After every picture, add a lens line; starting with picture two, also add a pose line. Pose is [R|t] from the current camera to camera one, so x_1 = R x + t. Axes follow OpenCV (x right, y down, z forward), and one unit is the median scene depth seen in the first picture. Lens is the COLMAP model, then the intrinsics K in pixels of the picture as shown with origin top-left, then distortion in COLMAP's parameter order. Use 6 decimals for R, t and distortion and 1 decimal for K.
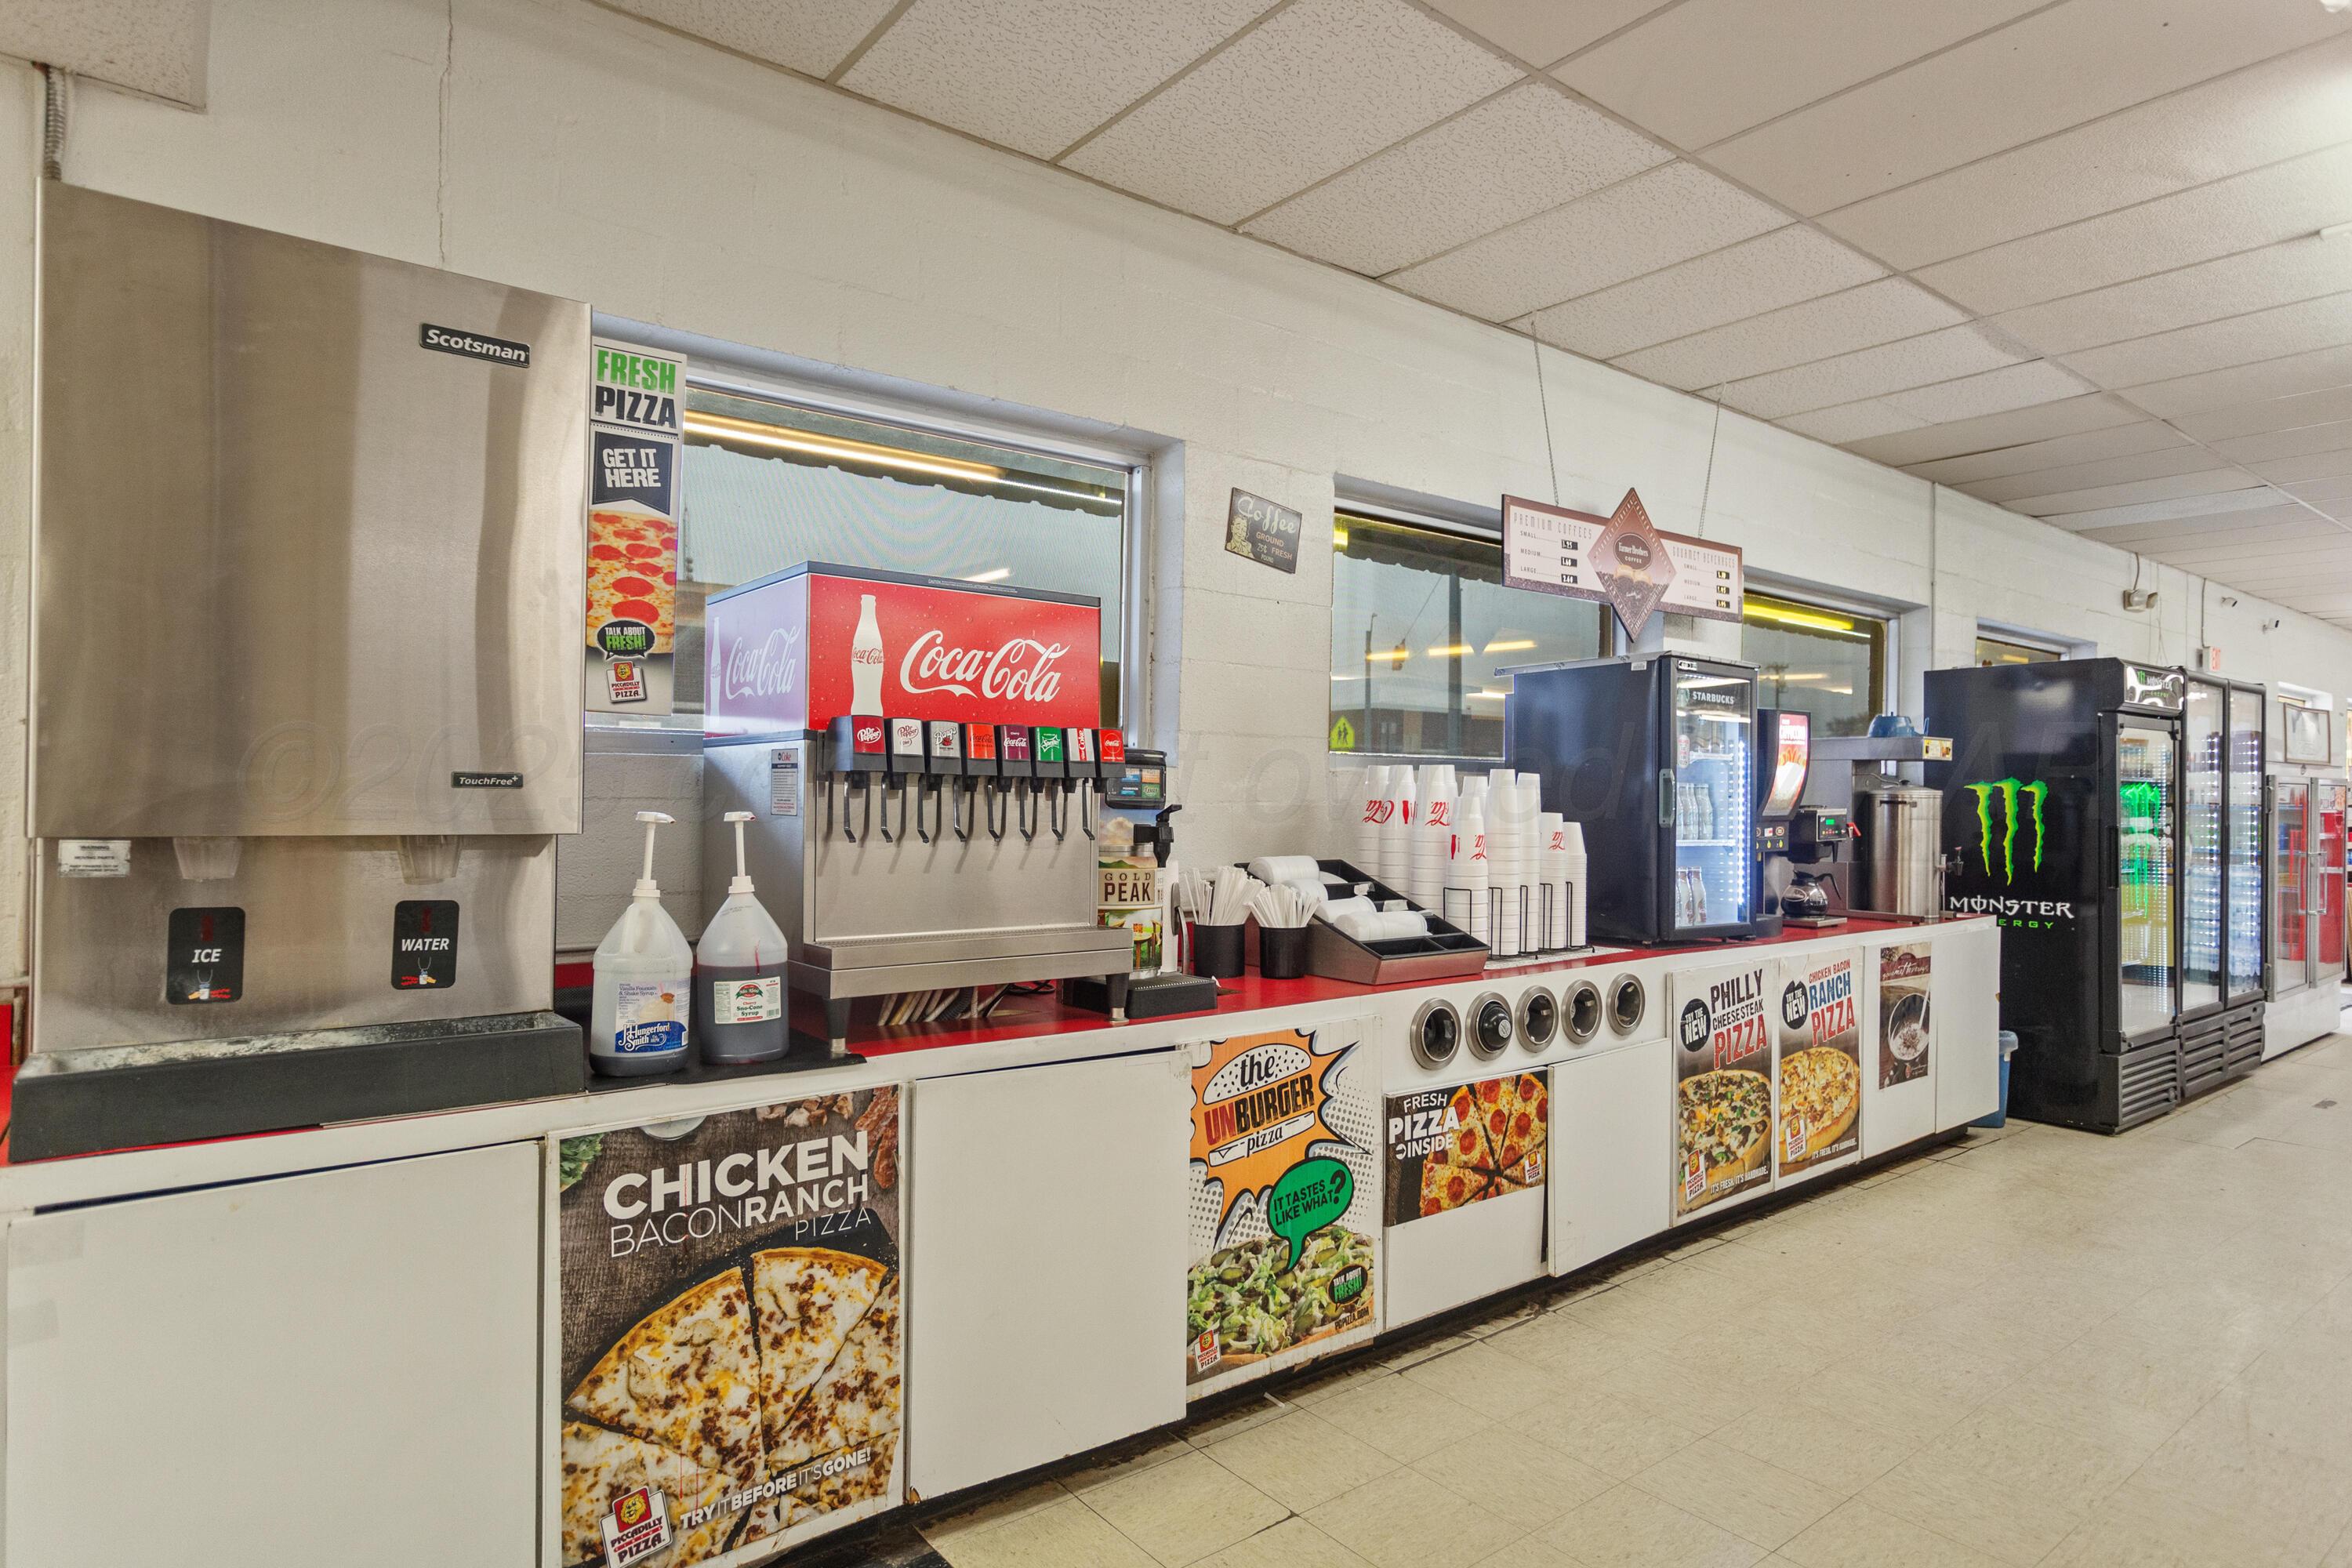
lens RADIAL K [[1311.4, 0, 1176.0], [0, 1311.4, 784.0], [0, 0, 1]] dist [0.000305, 0.000007]
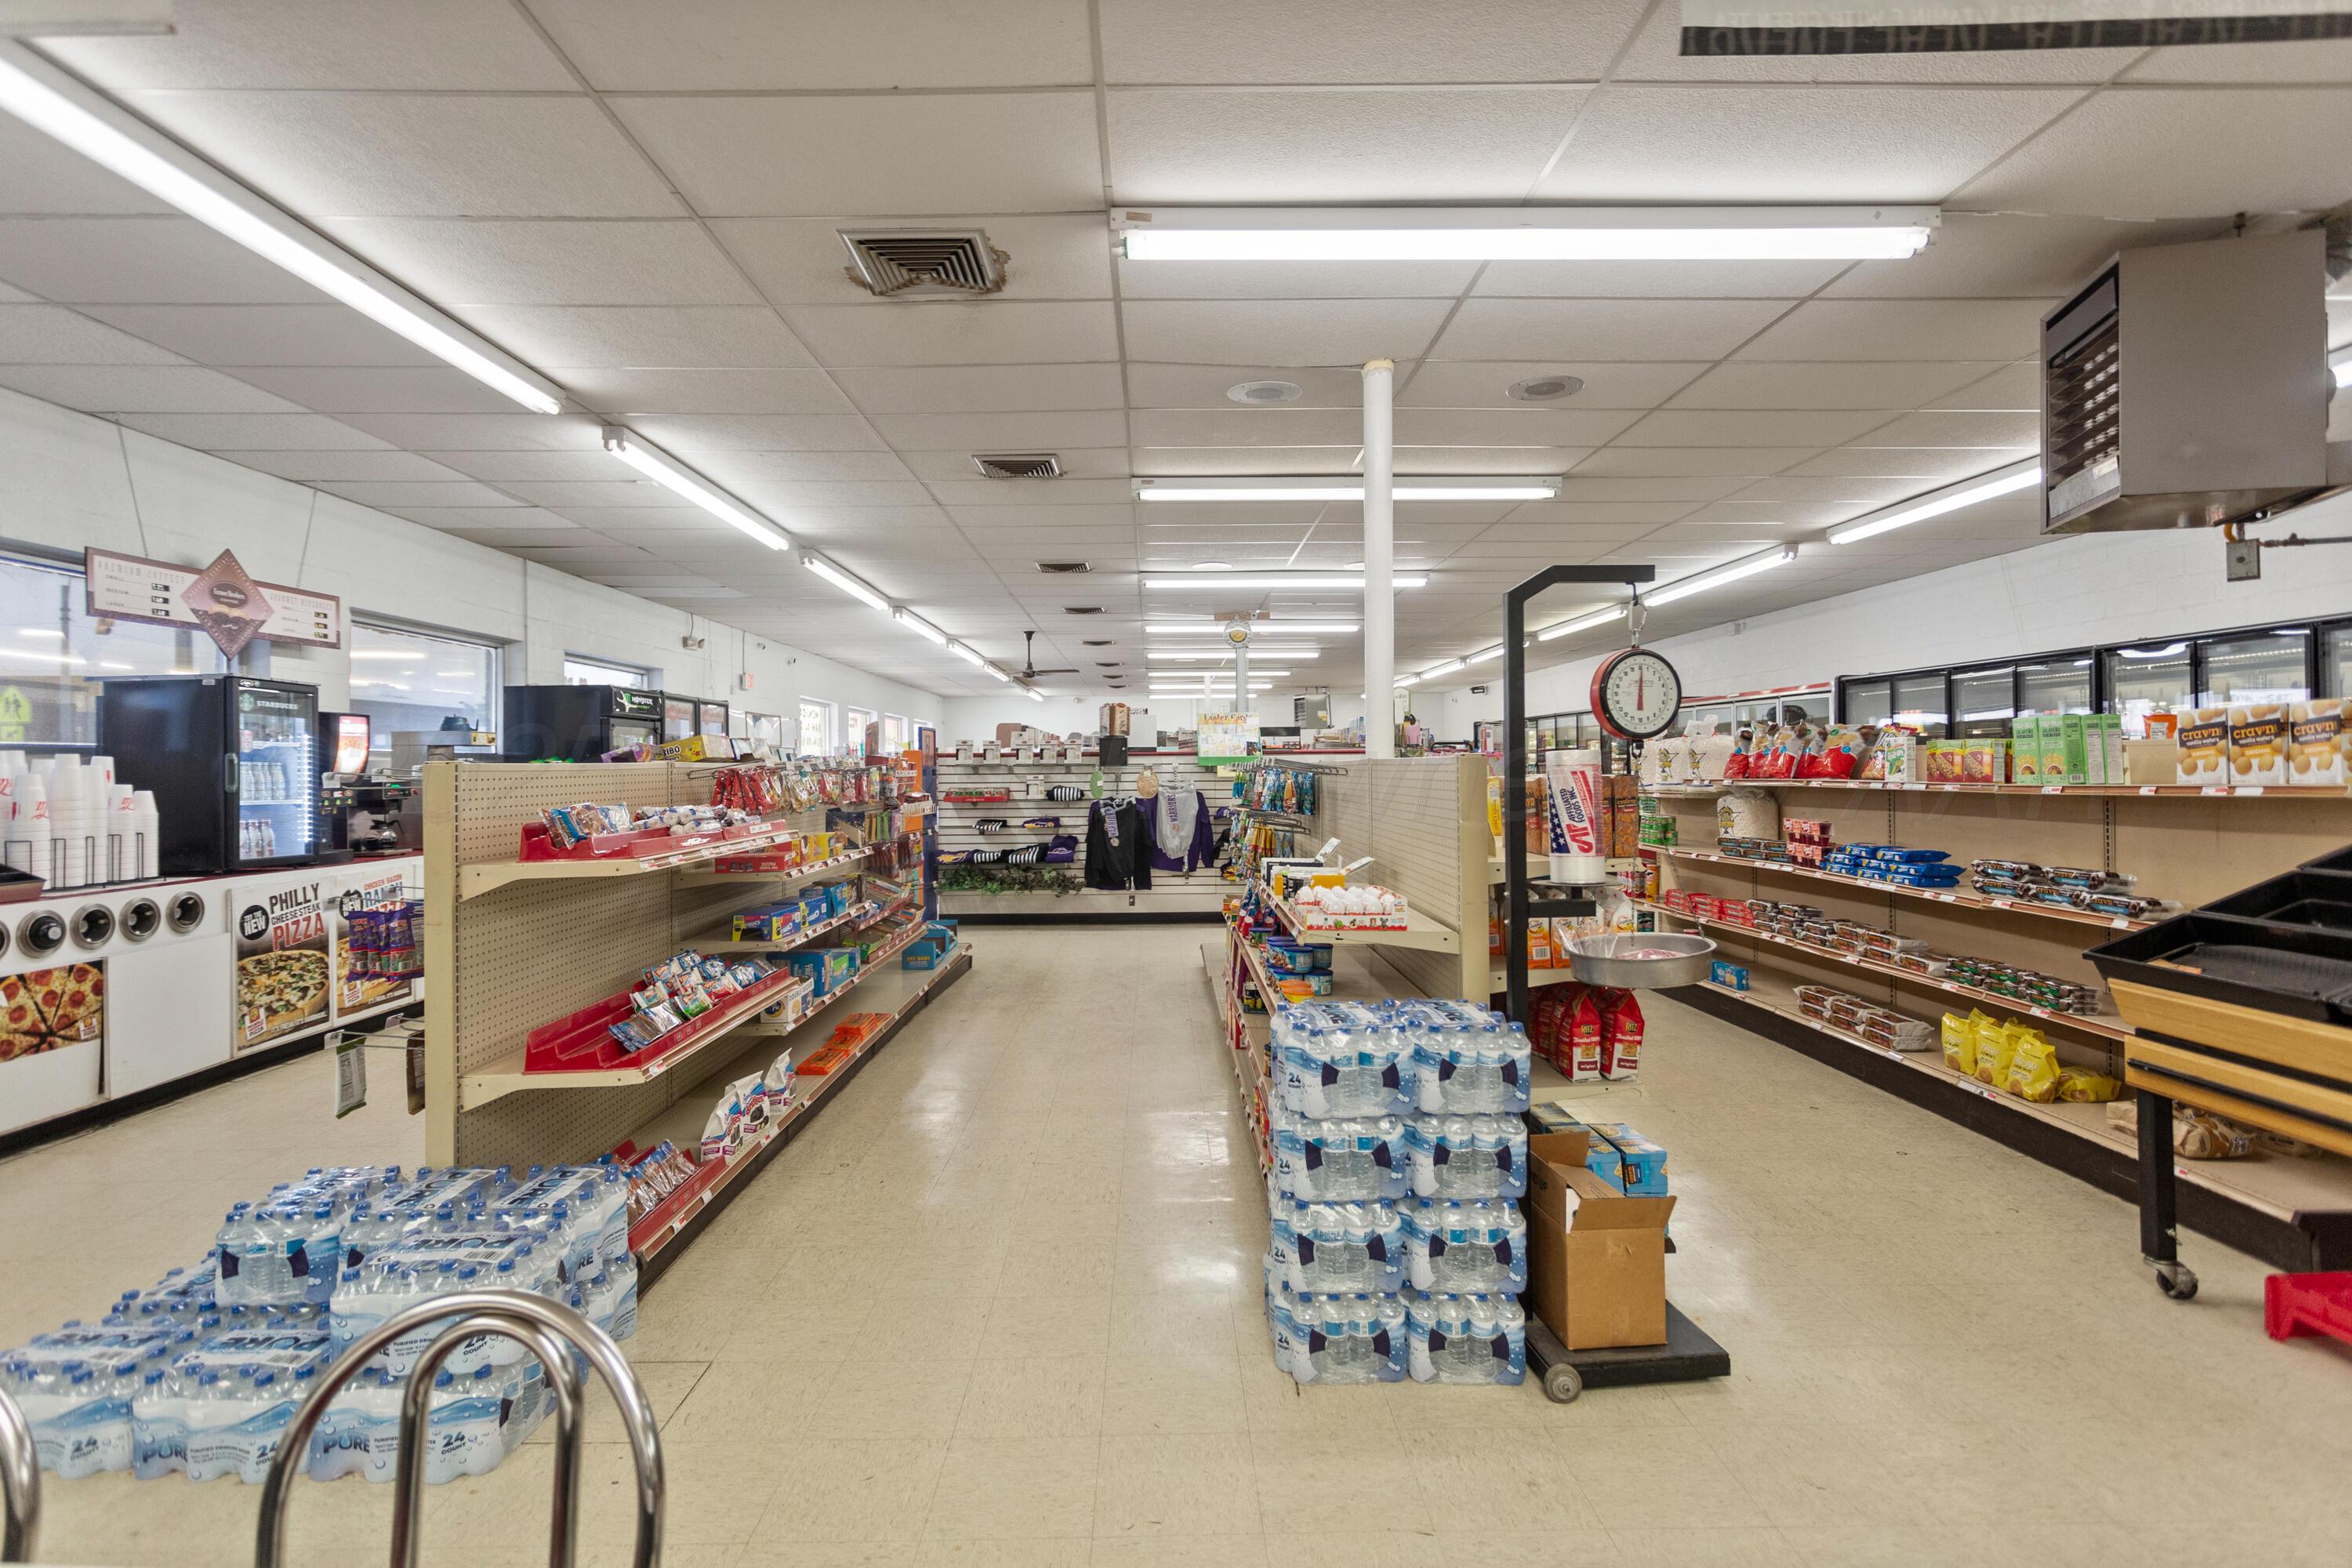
lens RADIAL K [[1115.6, 0, 1178.6], [0, 1115.6, 758.0], [0, 0, 1]] dist [-0.000624, -0.000582]
pose [[0.602475, -0.008585, 0.798092, 0.014333], [0.009134, 0.999951, 0.003862, -0.000720], [-0.798085, 0.004963, 0.602524, -0.612916]]
